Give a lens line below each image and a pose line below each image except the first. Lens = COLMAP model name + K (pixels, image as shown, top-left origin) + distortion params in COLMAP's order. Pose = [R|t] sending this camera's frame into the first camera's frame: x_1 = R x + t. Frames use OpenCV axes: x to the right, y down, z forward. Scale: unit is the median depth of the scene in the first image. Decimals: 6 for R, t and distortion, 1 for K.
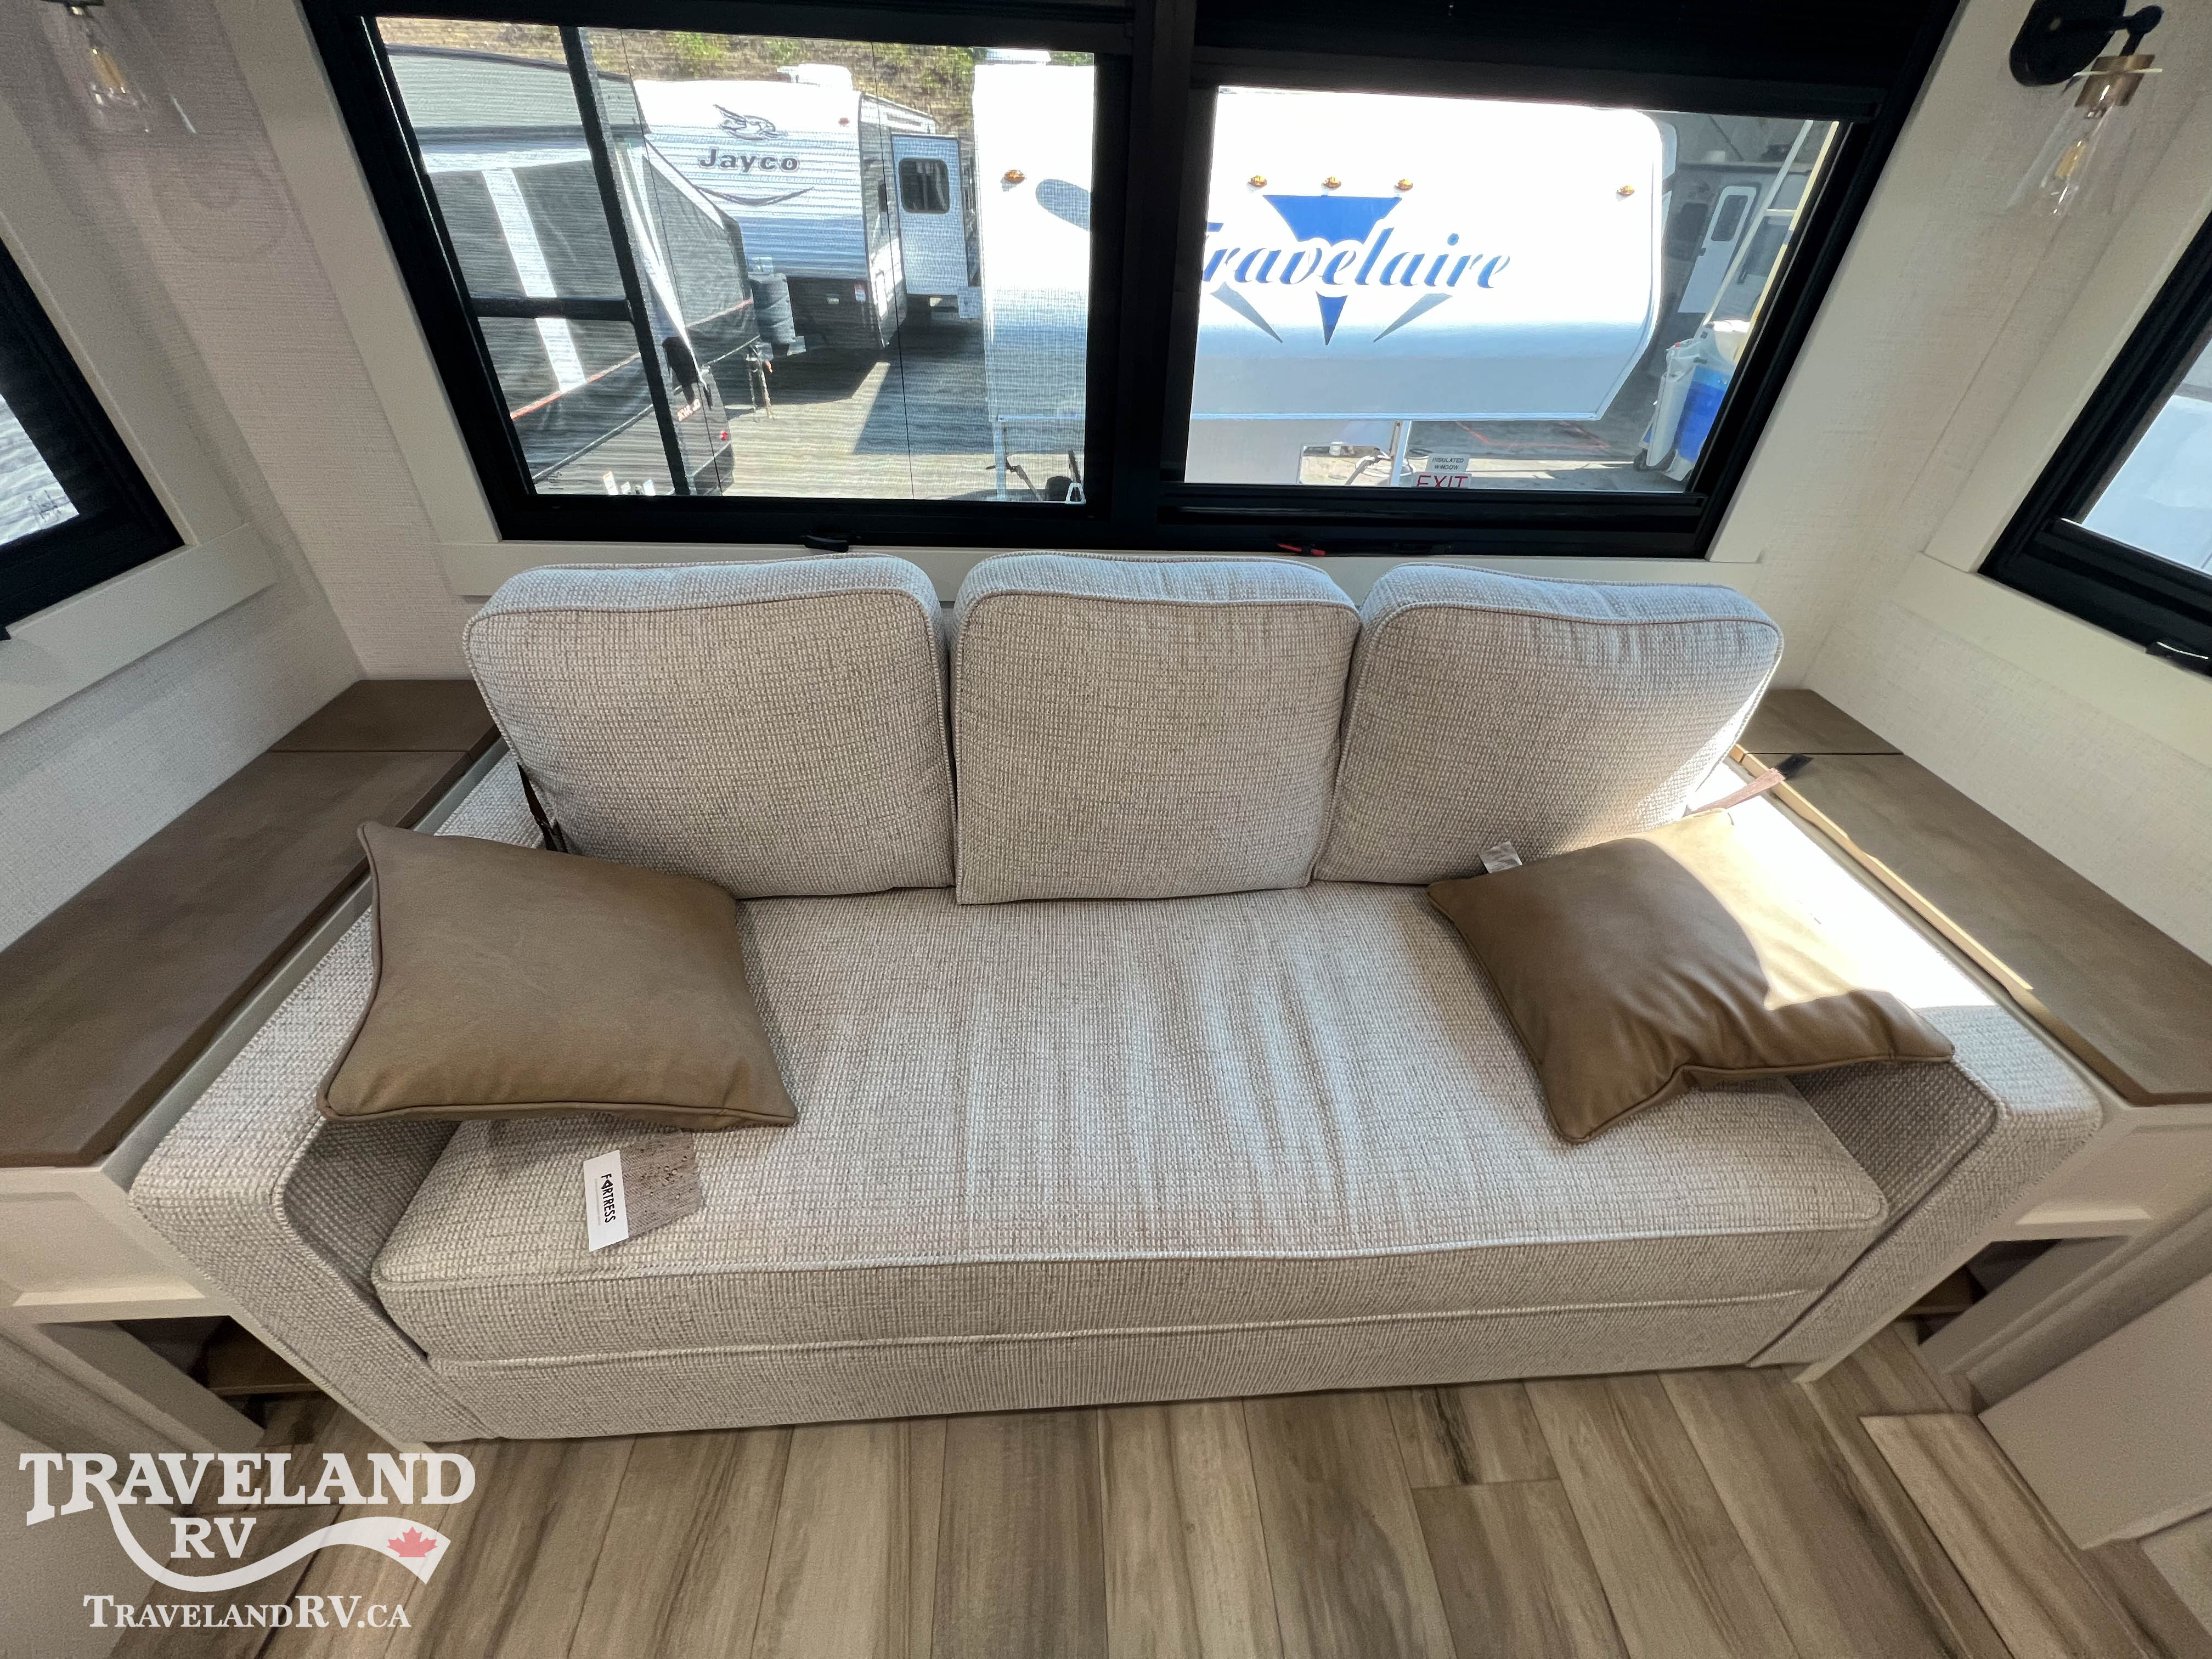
lens RADIAL K [[886.6, 0, 1106.0], [0, 886.6, 829.5], [0, 0, 1]] dist [0.000140, 0.000091]
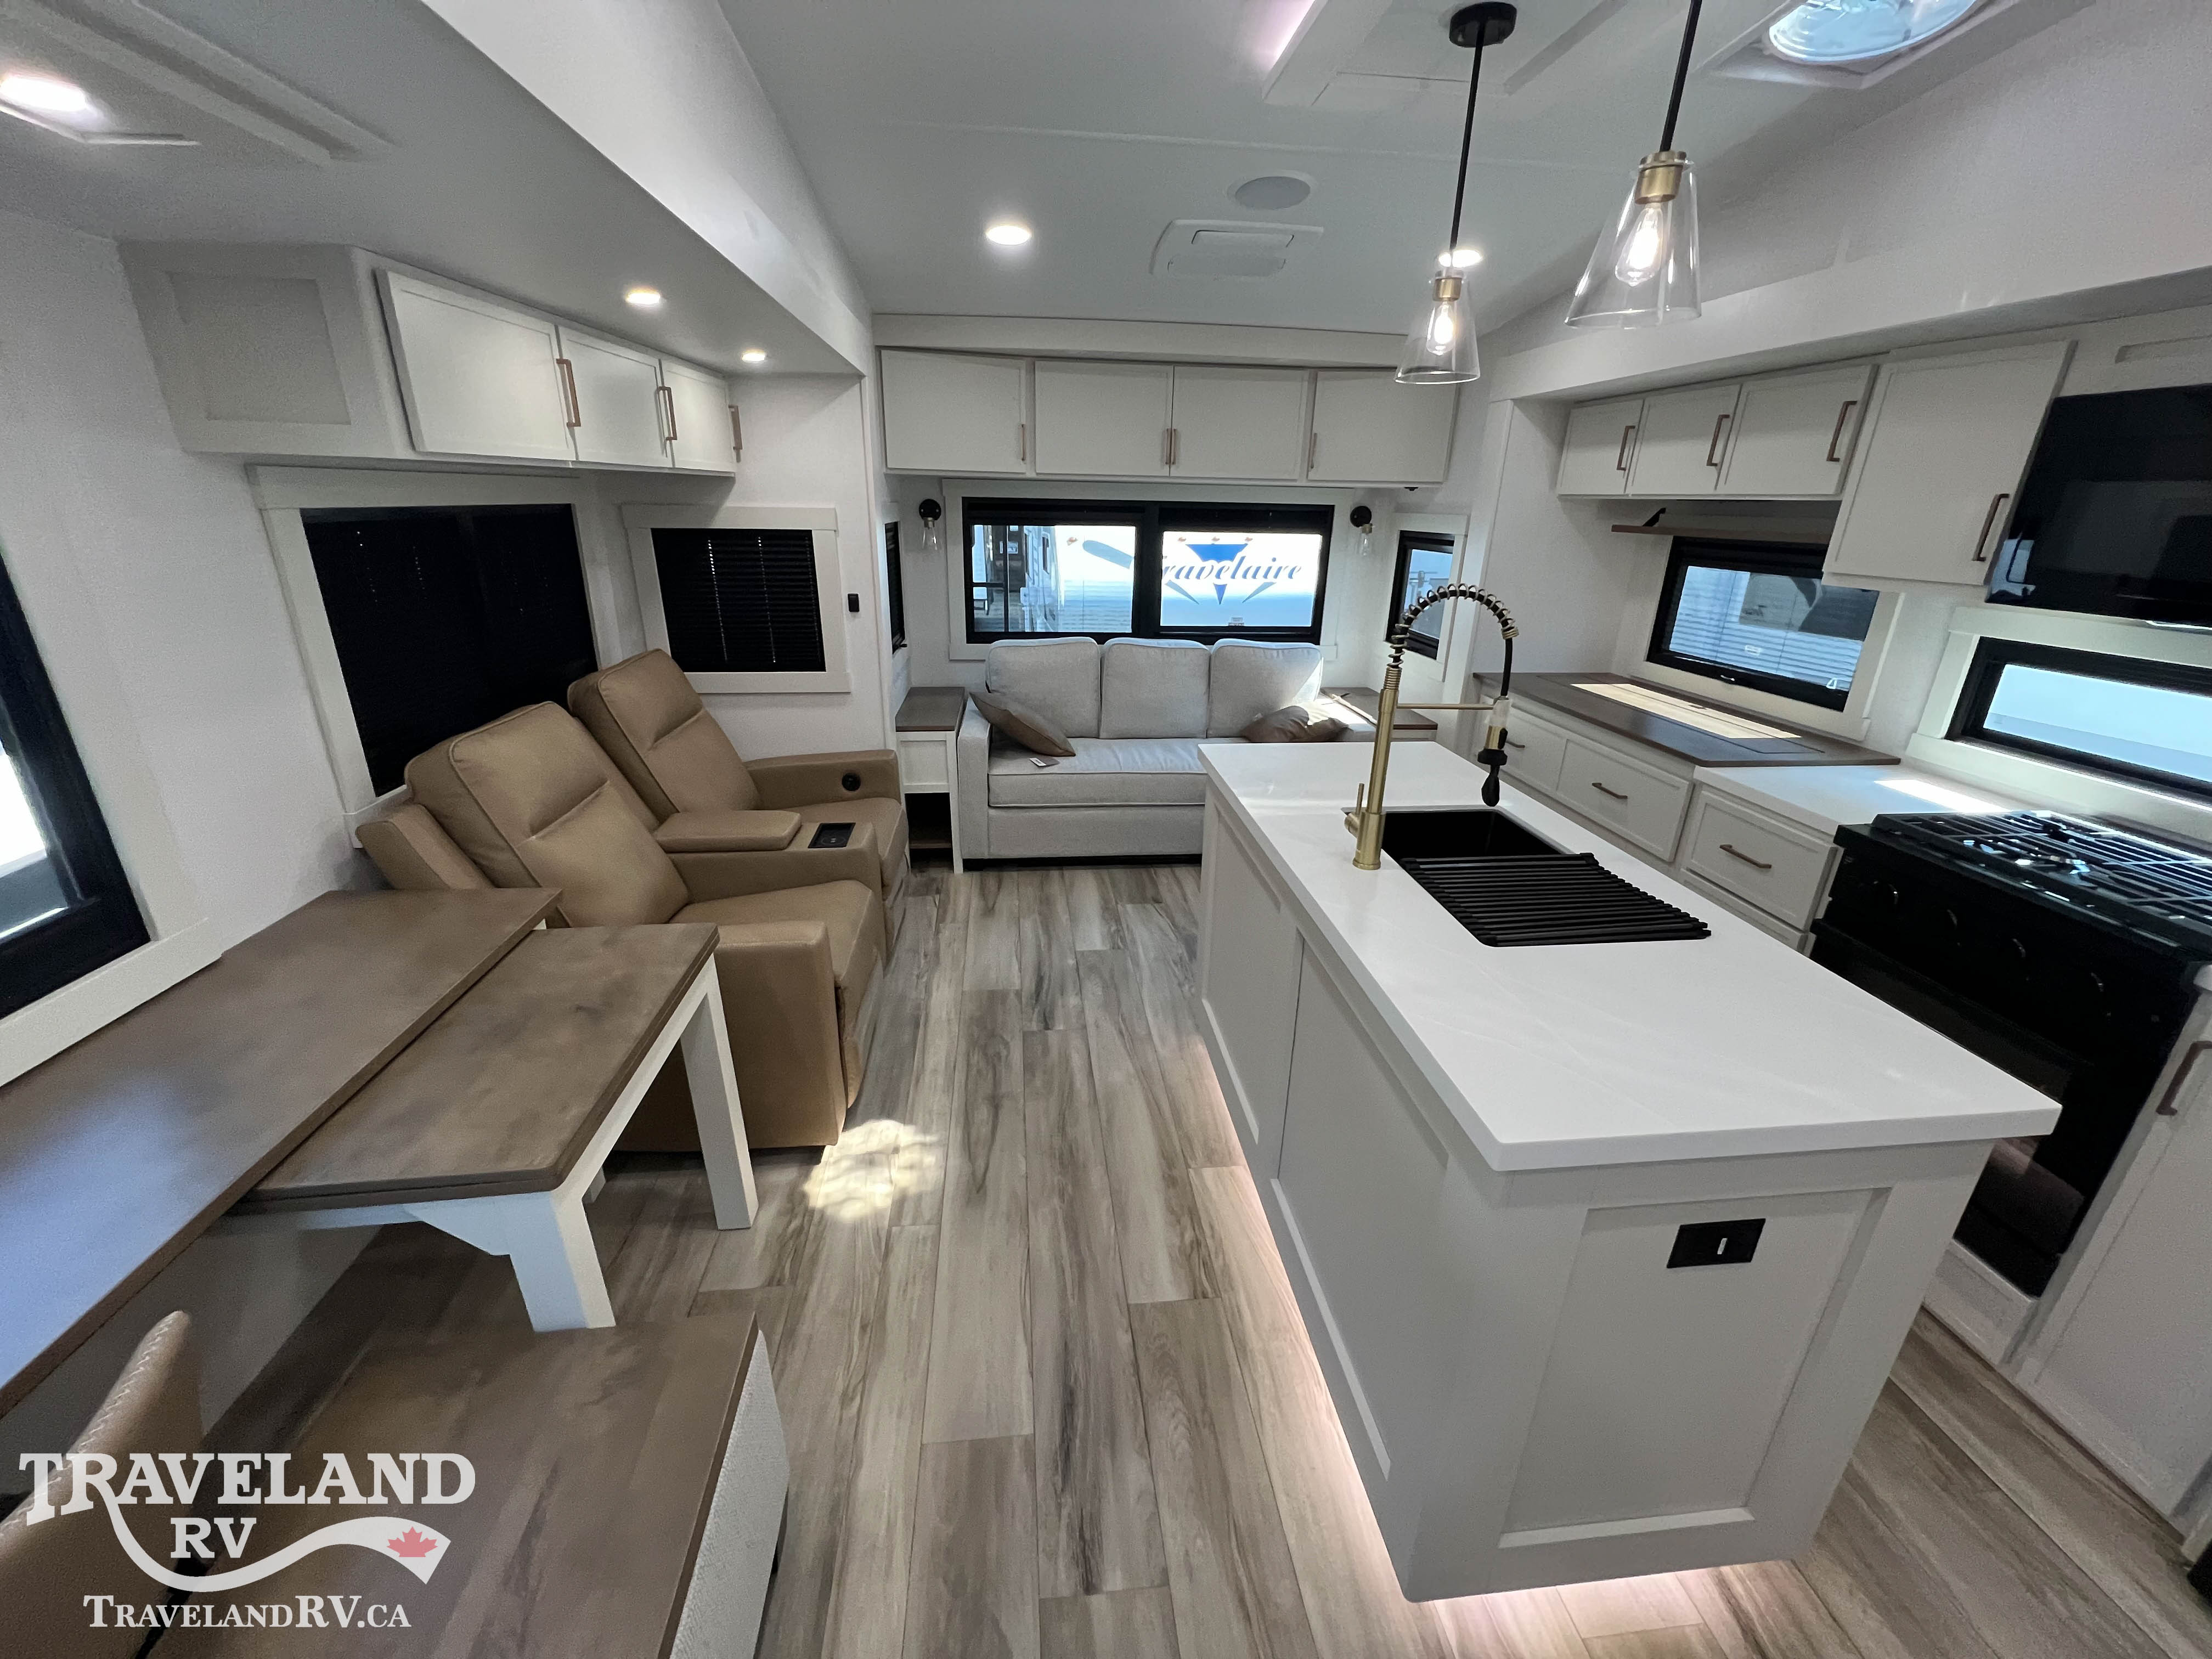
lens RADIAL K [[883.7, 0, 1111.3], [0, 883.7, 825.7], [0, 0, 1]] dist [-0.001028, -0.000165]
pose [[0.998714, -0.033638, 0.037920, -0.287319], [0.043209, 0.956076, -0.289915, 1.477994], [-0.026502, 0.291181, 0.956301, -2.263414]]
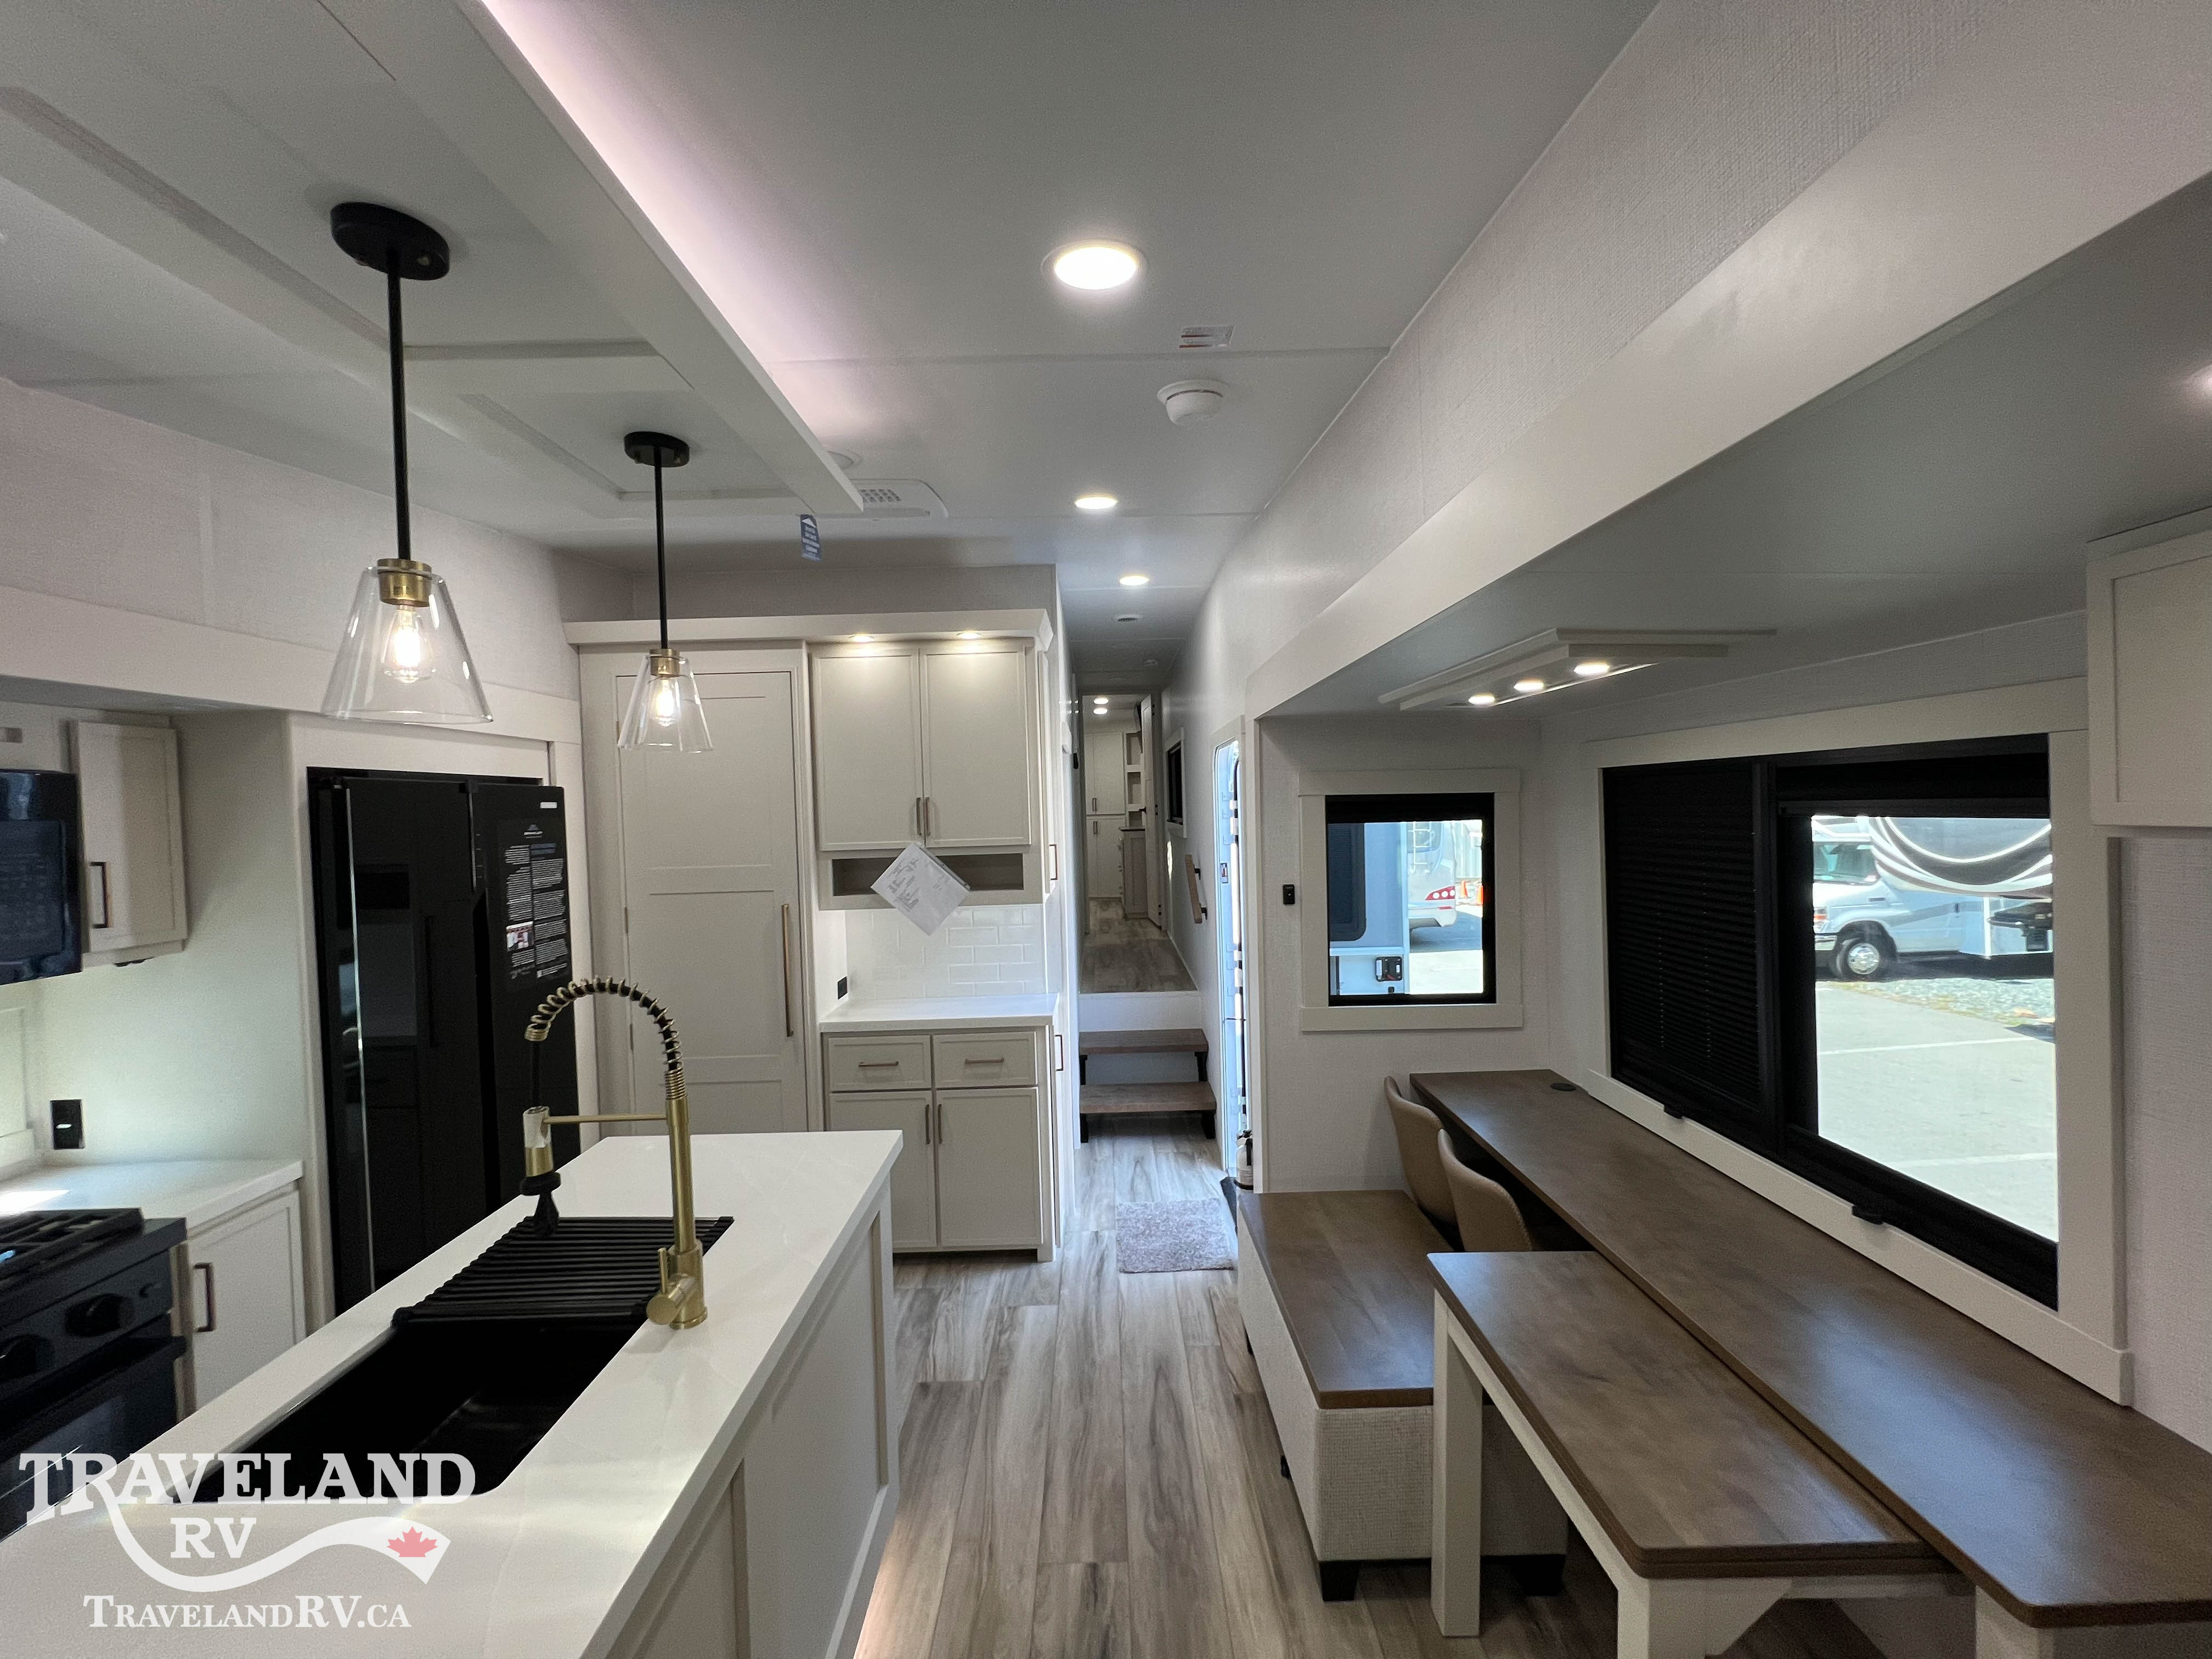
lens RADIAL K [[883.7, 0, 1111.3], [0, 883.7, 825.7], [0, 0, 1]] dist [-0.001028, -0.000165]
pose [[-0.998584, 0.000410, 0.053192, -0.588574], [0.033532, 0.781116, 0.623484, -1.557068], [-0.041293, 0.624385, -0.780024, 1.576479]]
